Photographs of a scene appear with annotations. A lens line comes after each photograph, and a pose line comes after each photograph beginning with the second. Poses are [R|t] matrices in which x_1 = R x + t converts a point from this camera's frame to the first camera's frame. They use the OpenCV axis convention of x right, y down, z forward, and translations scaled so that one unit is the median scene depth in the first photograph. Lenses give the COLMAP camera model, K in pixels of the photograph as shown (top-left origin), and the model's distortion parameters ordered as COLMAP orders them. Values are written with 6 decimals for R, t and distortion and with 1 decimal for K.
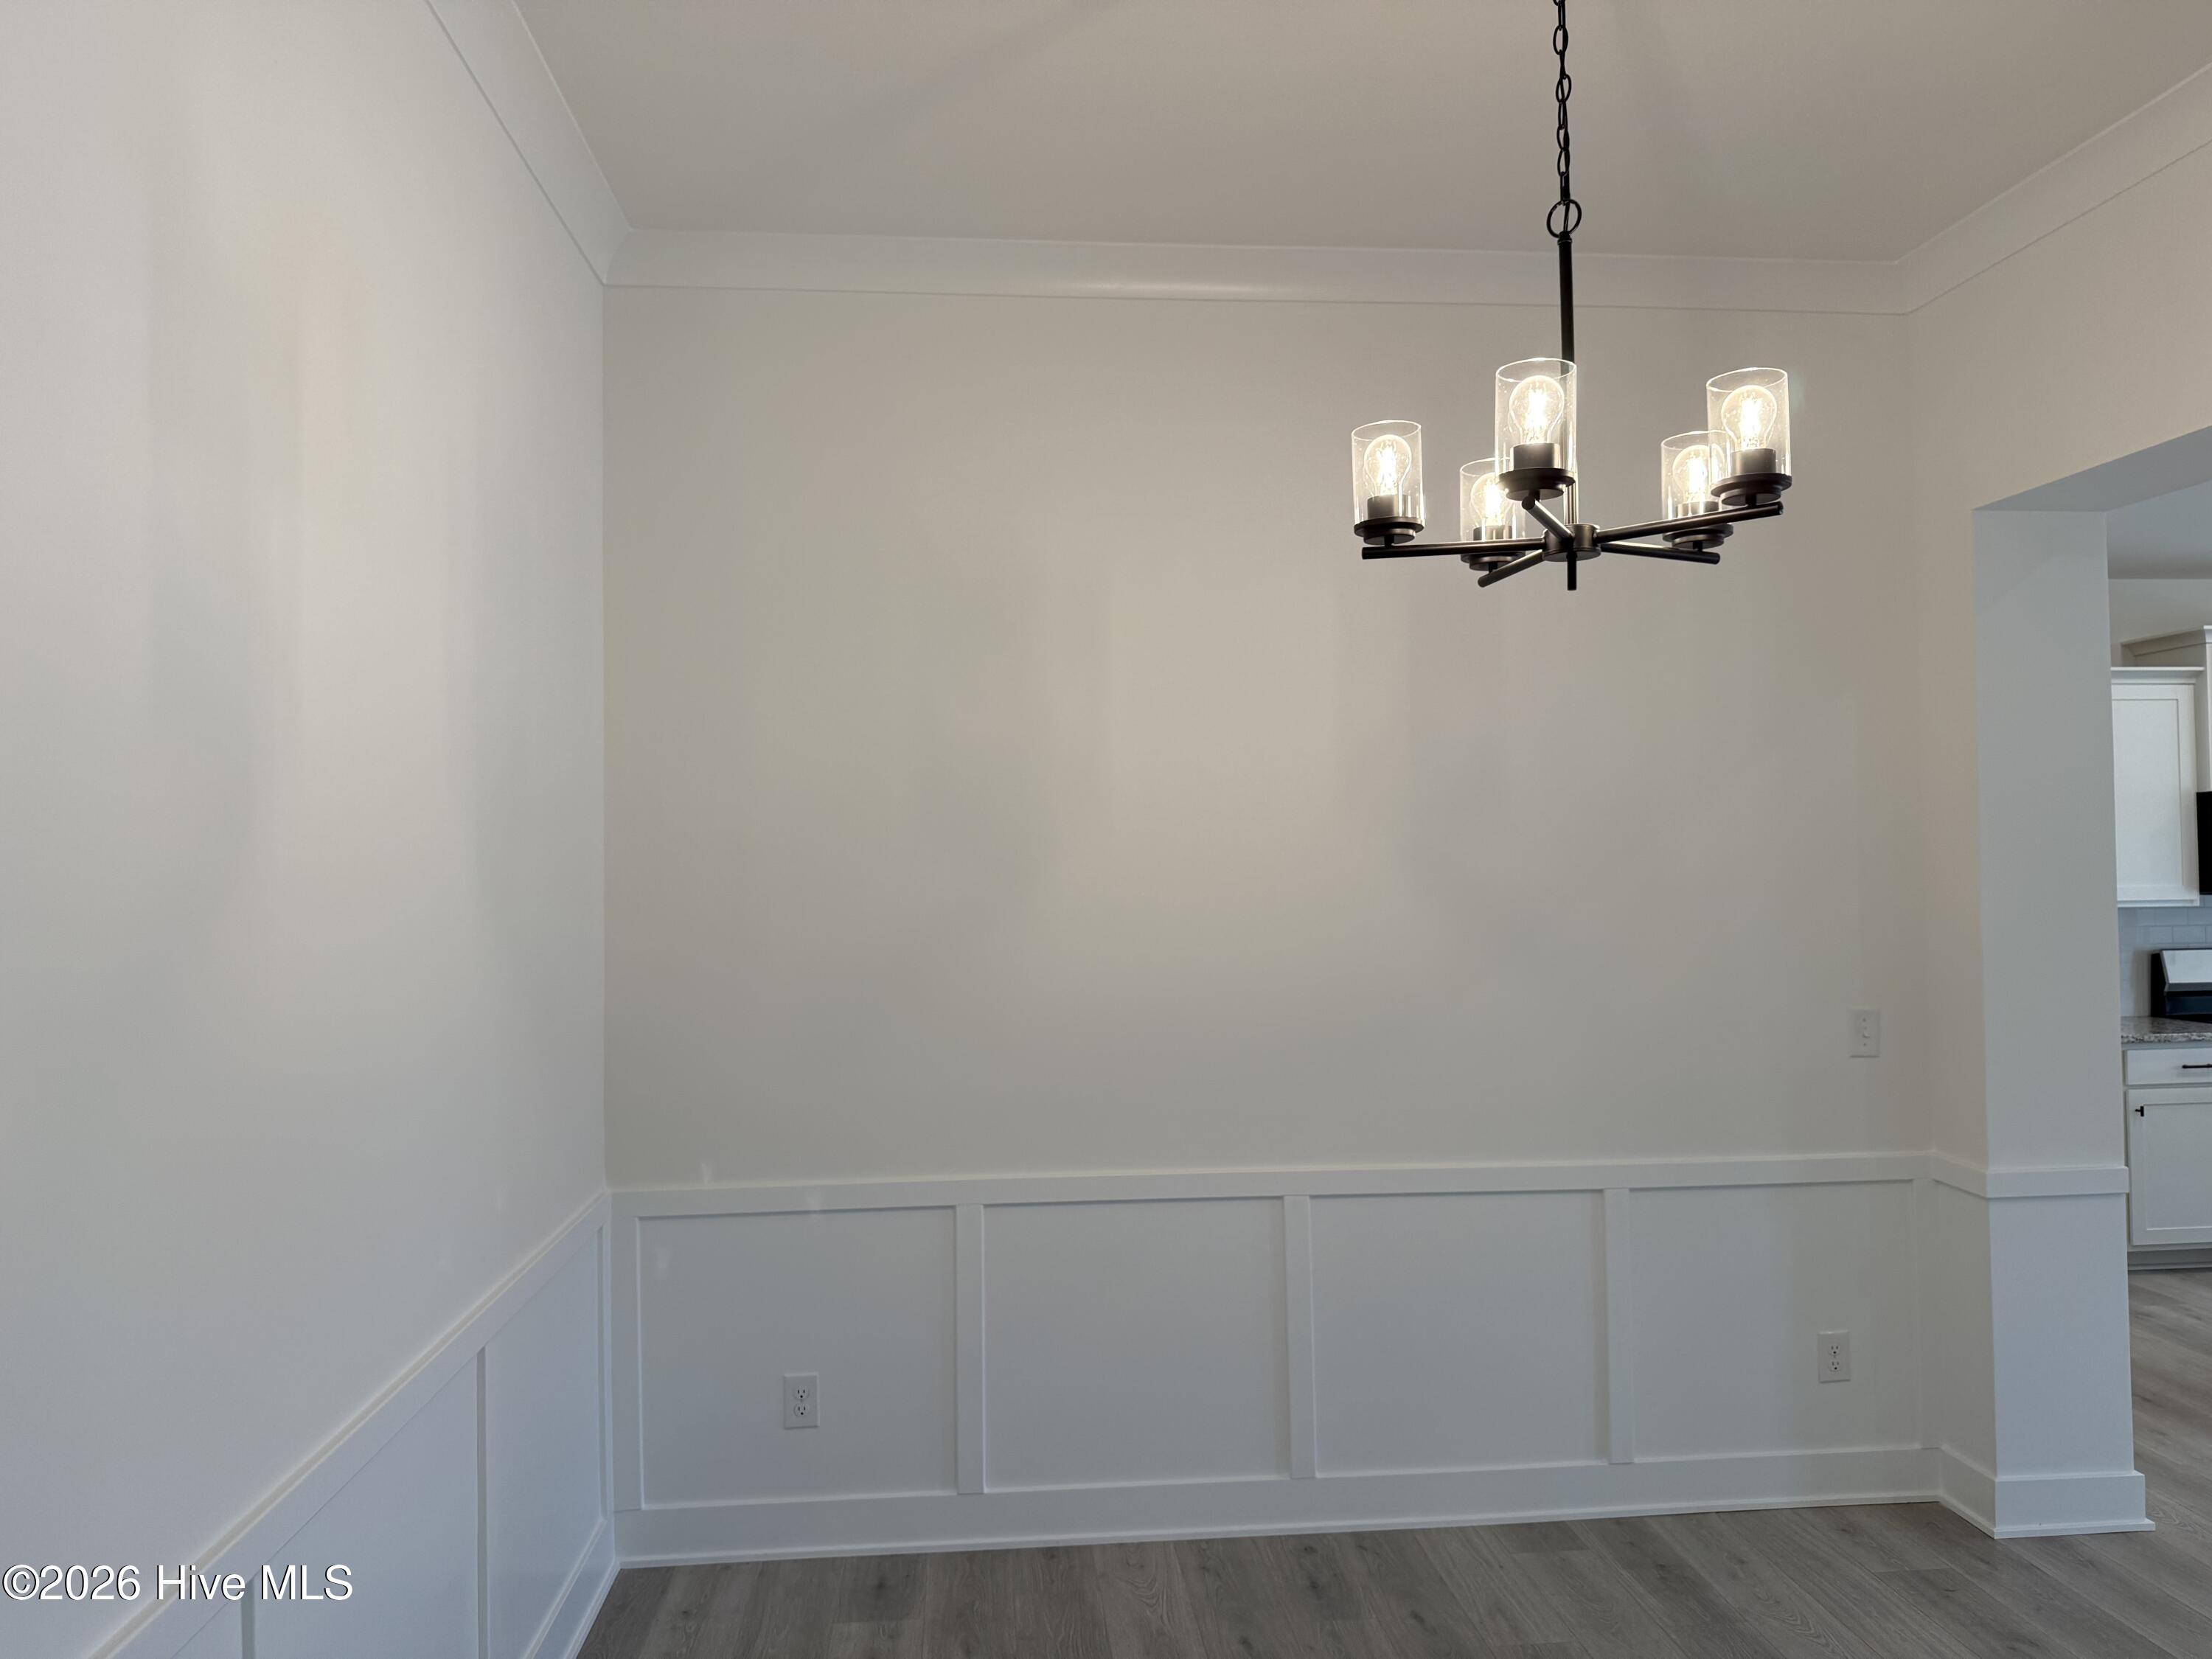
lens RADIAL K [[1557.2, 0, 1098.3], [0, 1557.2, 835.5], [0, 0, 1]] dist [0.051838, -0.072109]
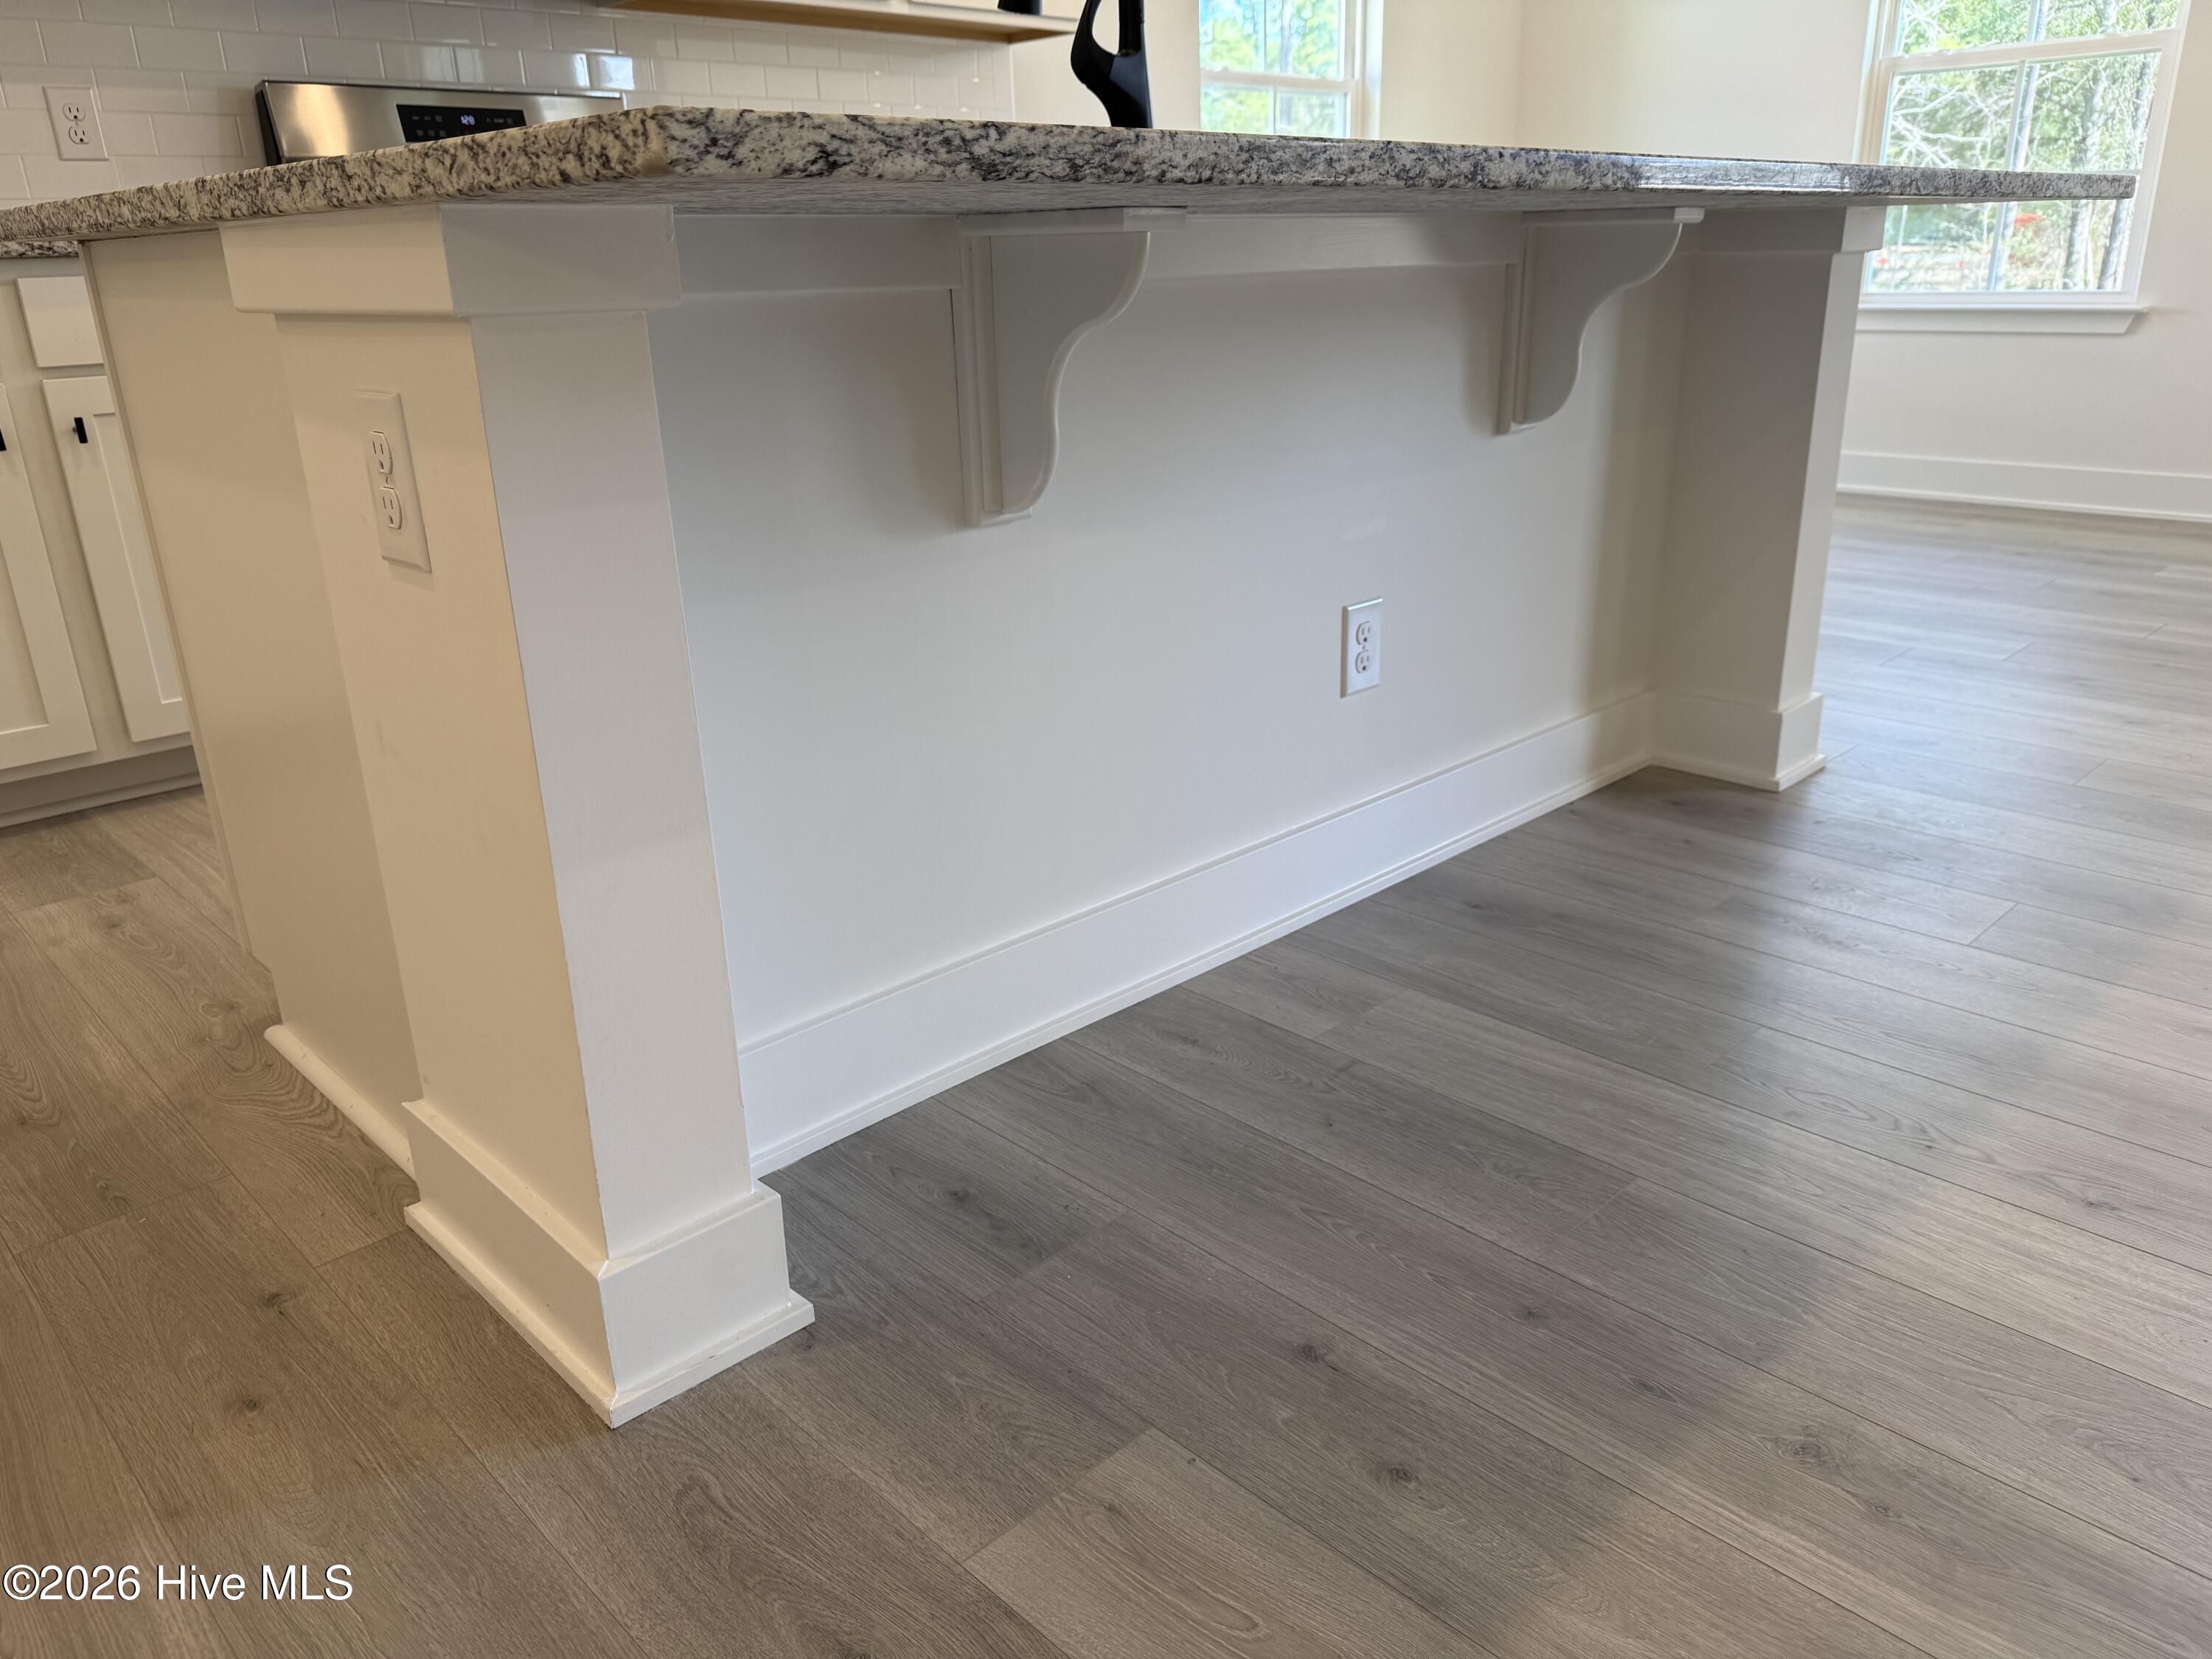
lens RADIAL K [[1557.2, 0, 1118.7], [0, 1557.2, 846.5], [0, 0, 1]] dist [0.051838, -0.072109]
pose [[0.769407, -0.230371, 0.595770, 0.928429], [-0.000712, 0.932390, 0.361453, 0.197230], [-0.638758, -0.278529, 0.717224, 0.764884]]
